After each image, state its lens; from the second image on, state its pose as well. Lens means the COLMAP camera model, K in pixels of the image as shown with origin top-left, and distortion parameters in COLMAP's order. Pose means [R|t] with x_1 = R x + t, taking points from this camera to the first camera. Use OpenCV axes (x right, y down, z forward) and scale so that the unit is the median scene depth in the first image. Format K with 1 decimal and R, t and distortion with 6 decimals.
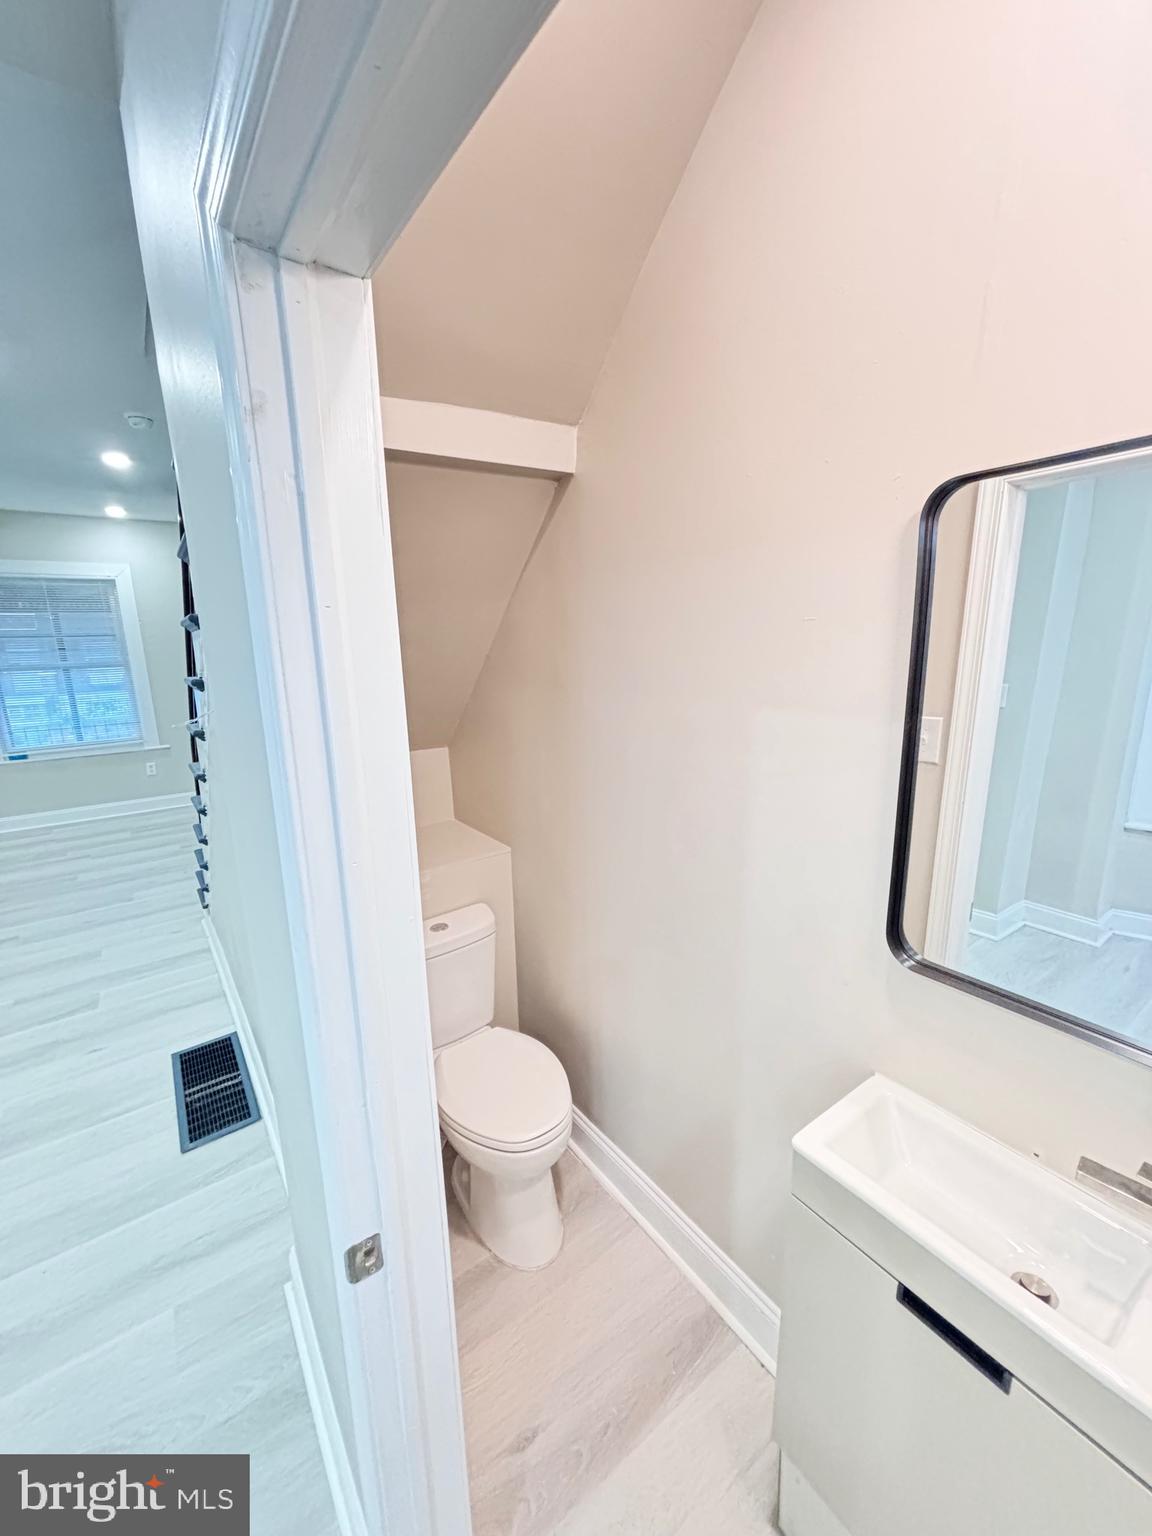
lens RADIAL K [[616.7, 0, 575.7], [0, 616.7, 775.9], [0, 0, 1]] dist [0.013631, -0.005958]
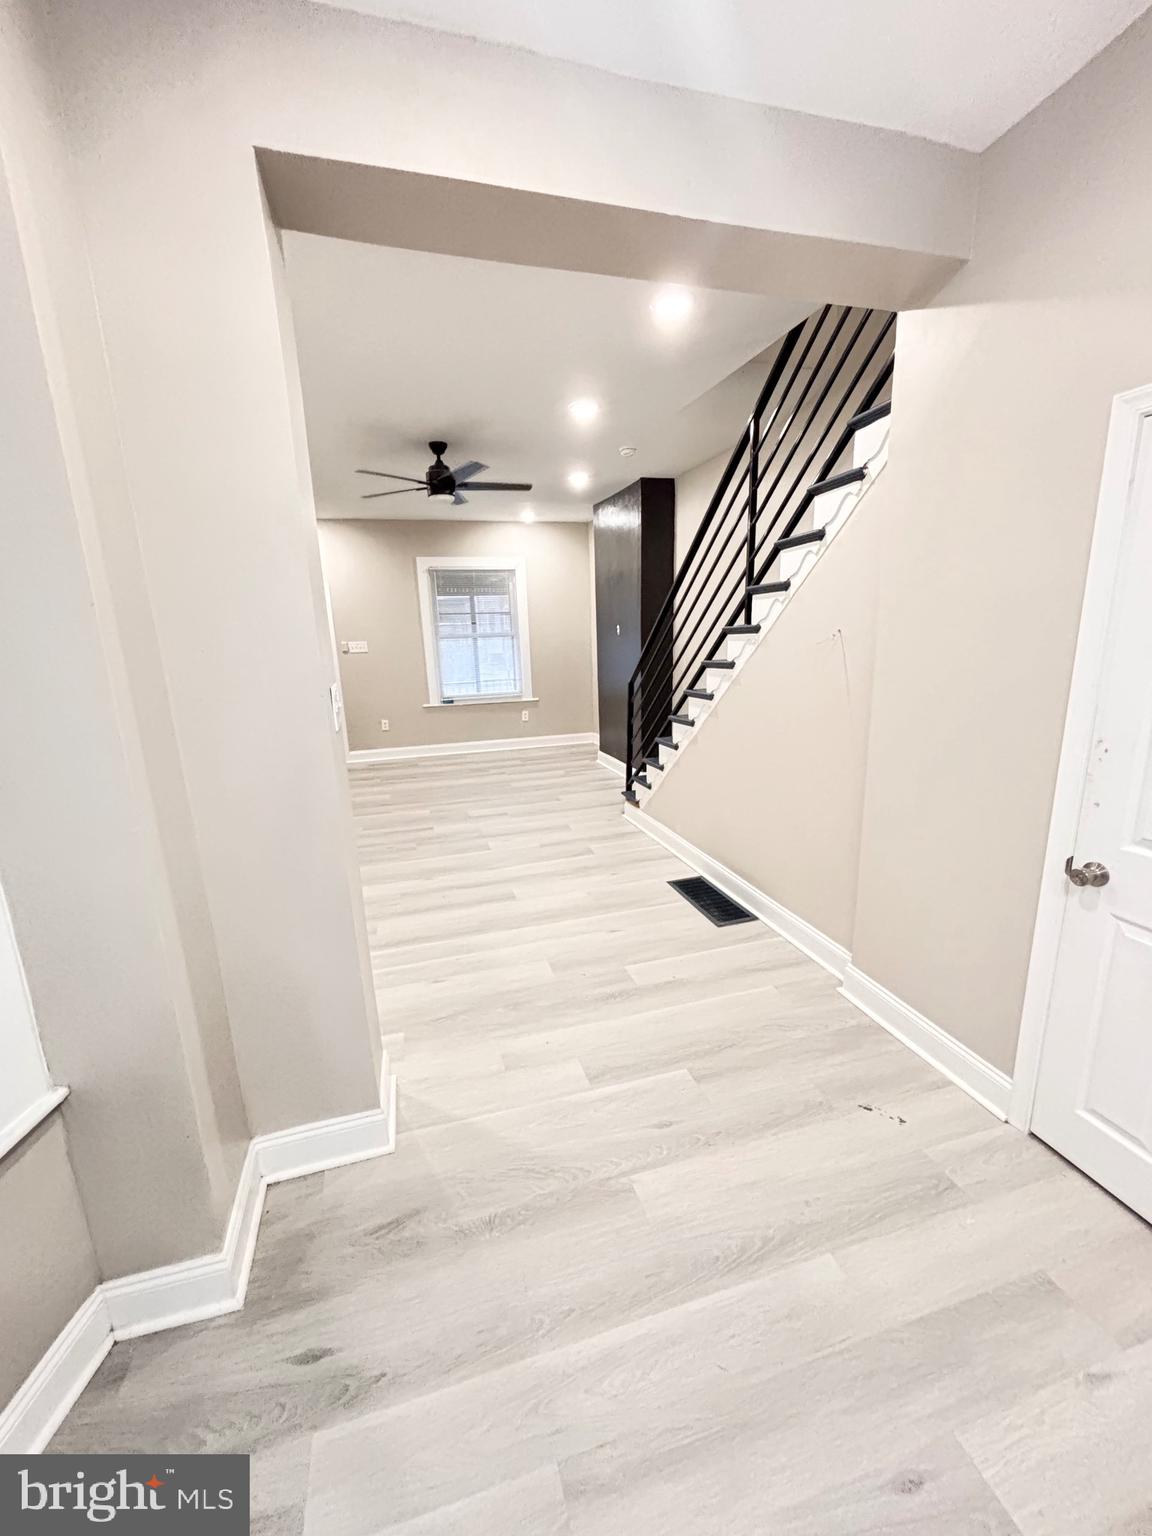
lens RADIAL K [[616.7, 0, 575.7], [0, 616.7, 775.9], [0, 0, 1]] dist [0.013631, -0.005958]
pose [[0.942037, 0.074312, -0.327175, -0.216562], [-0.066422, 0.997169, 0.035240, 0.086735], [0.328868, -0.011466, 0.944306, -0.262498]]
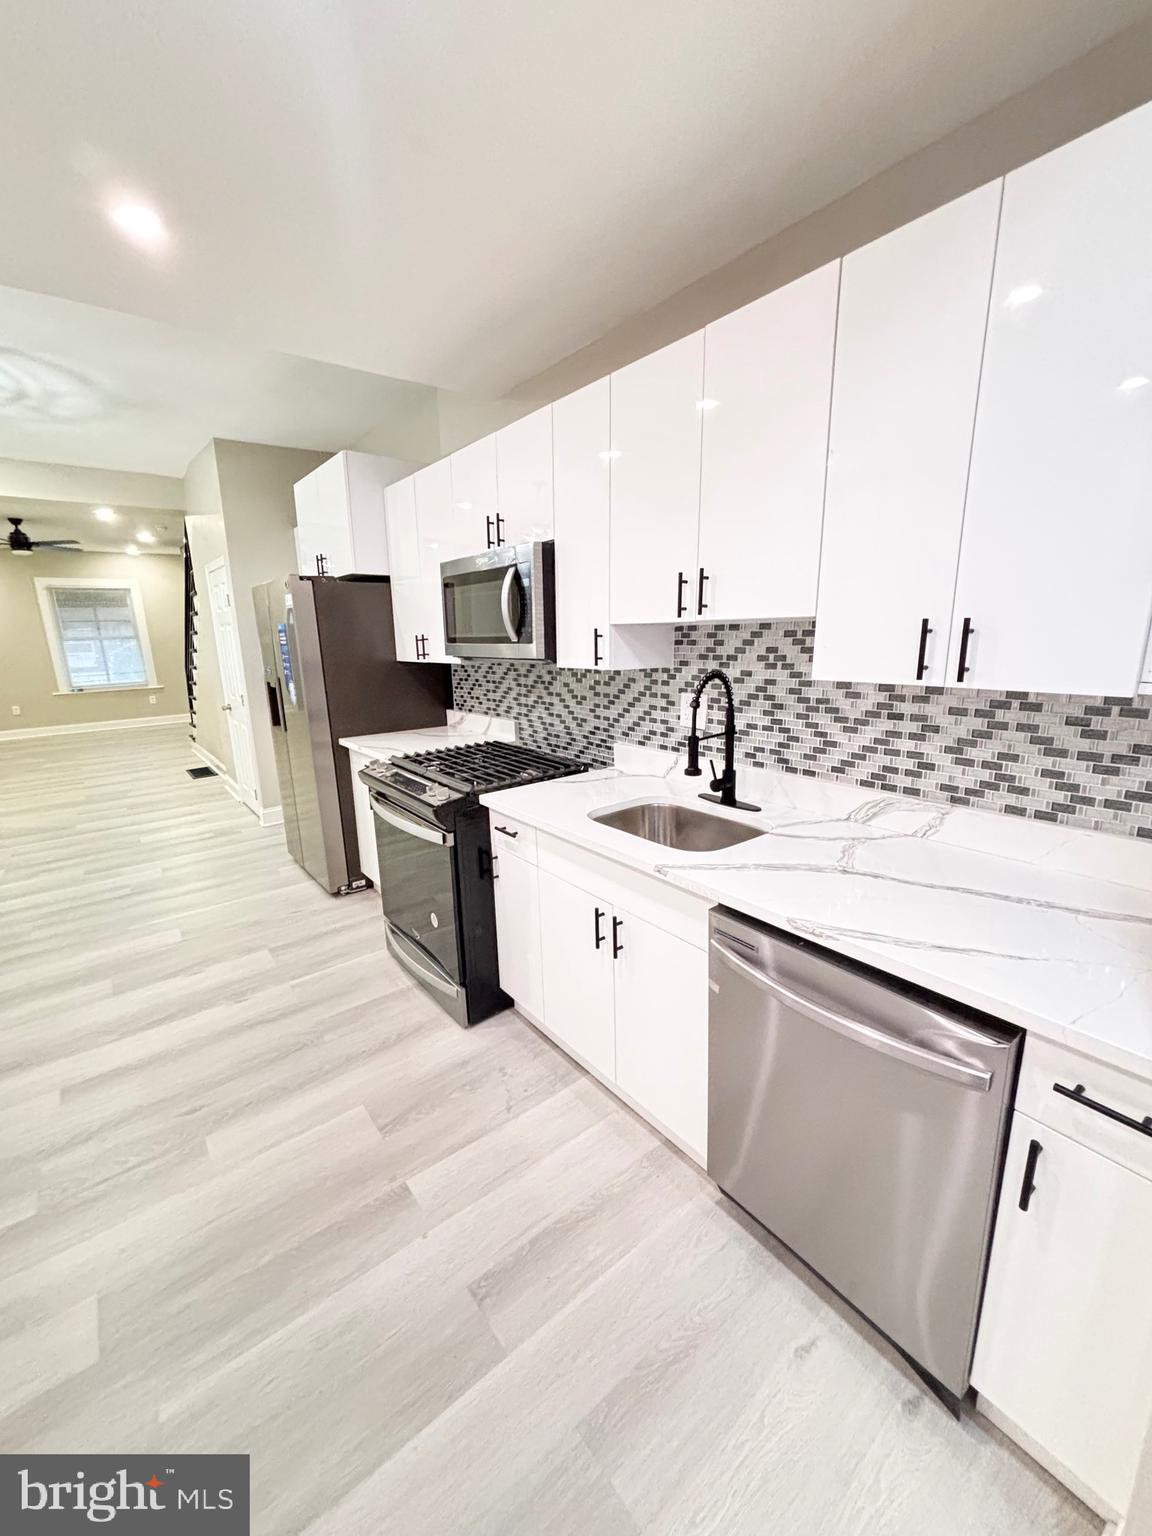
lens RADIAL K [[615.8, 0, 575.5], [0, 615.8, 774.3], [0, 0, 1]] dist [0.000614, 0.000369]
pose [[0.999350, -0.011323, 0.034214, 0.588167], [0.010811, 0.999827, 0.015119, 0.257435], [-0.034379, -0.014739, 0.999300, -1.037484]]
